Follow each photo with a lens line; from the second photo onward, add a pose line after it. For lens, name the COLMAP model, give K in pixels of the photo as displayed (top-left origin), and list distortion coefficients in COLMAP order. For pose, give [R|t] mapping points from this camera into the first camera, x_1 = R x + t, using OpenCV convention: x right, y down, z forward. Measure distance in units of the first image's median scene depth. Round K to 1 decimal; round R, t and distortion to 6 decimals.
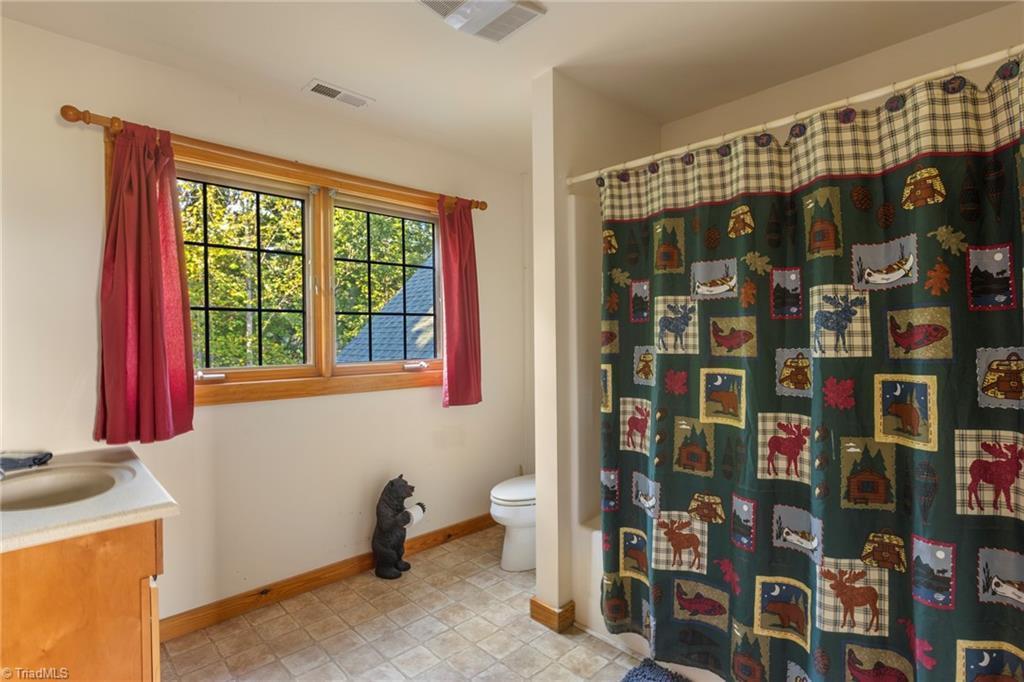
lens RADIAL K [[506.9, 0, 512.0], [0, 506.9, 341.0], [0, 0, 1]] dist [-0.002090, -0.000359]
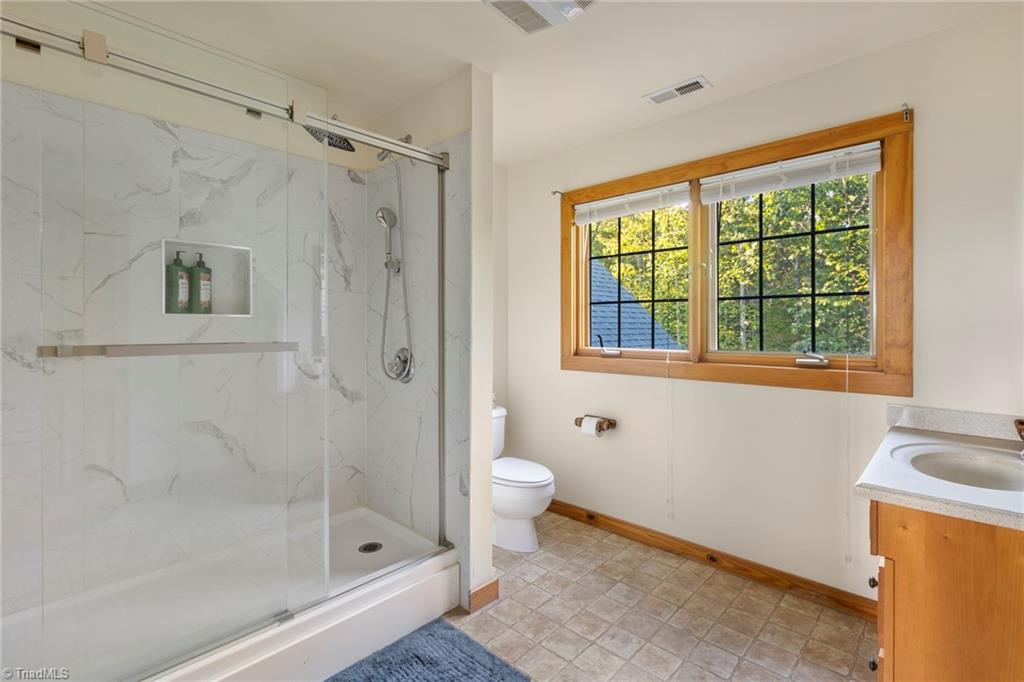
lens RADIAL K [[467.8, 0, 511.4], [0, 467.8, 317.9], [0, 0, 1]] dist [0.000103, 0.000125]
pose [[0.052584, -0.004493, -0.998606, 0.652328], [-0.012705, 0.999906, -0.005168, -0.012184], [0.998536, 0.012959, 0.052522, 0.634522]]
